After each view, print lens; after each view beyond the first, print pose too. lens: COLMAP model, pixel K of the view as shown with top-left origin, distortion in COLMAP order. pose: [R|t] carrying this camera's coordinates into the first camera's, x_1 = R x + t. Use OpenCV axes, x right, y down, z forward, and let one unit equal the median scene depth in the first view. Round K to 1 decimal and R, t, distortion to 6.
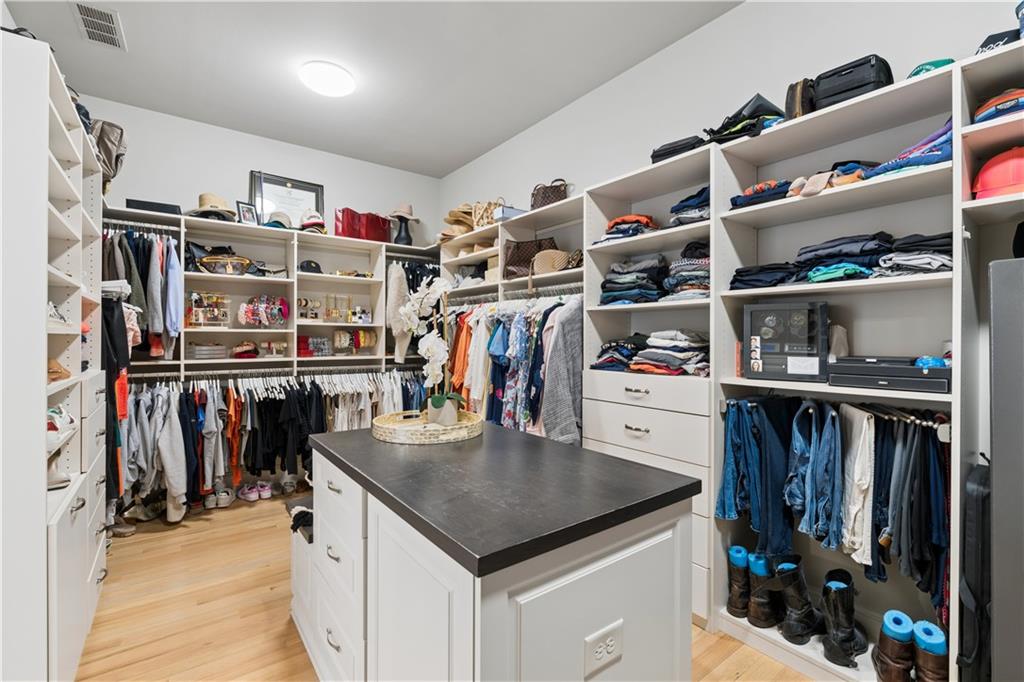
lens RADIAL K [[449.4, 0, 511.6], [0, 449.4, 339.4], [0, 0, 1]] dist [-0.005468, -0.000806]
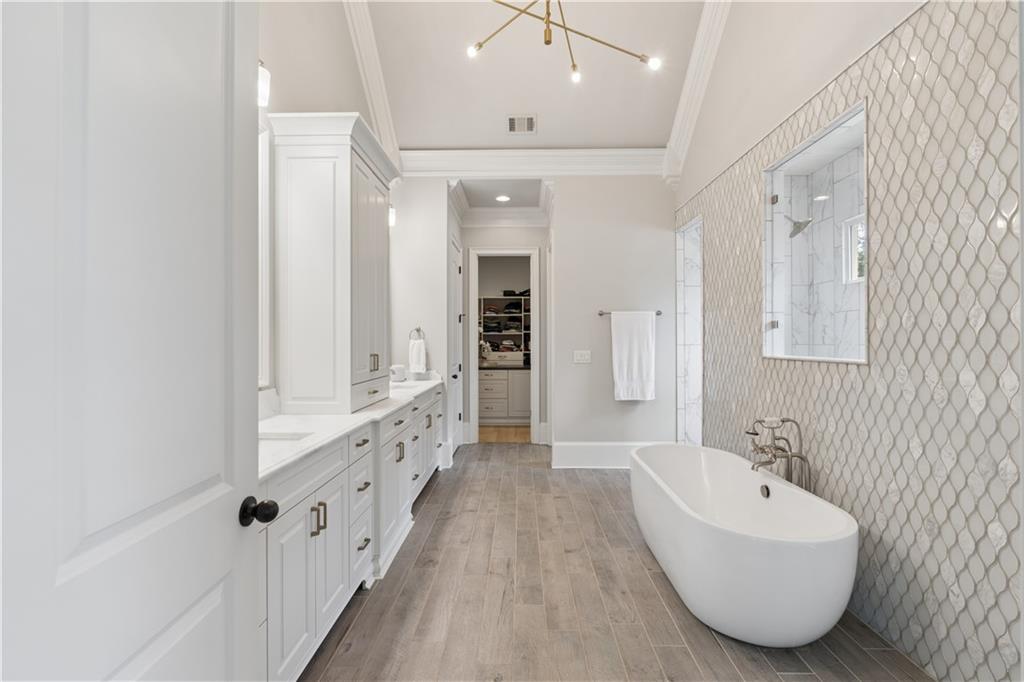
lens RADIAL K [[449.4, 0, 512.1], [0, 449.4, 341.3], [0, 0, 1]] dist [-0.005468, -0.000806]
pose [[0.614952, -0.000582, 0.788564, -2.655614], [0.003013, 0.999994, -0.001611, -0.006497], [-0.788559, 0.003366, 0.614950, -1.373353]]
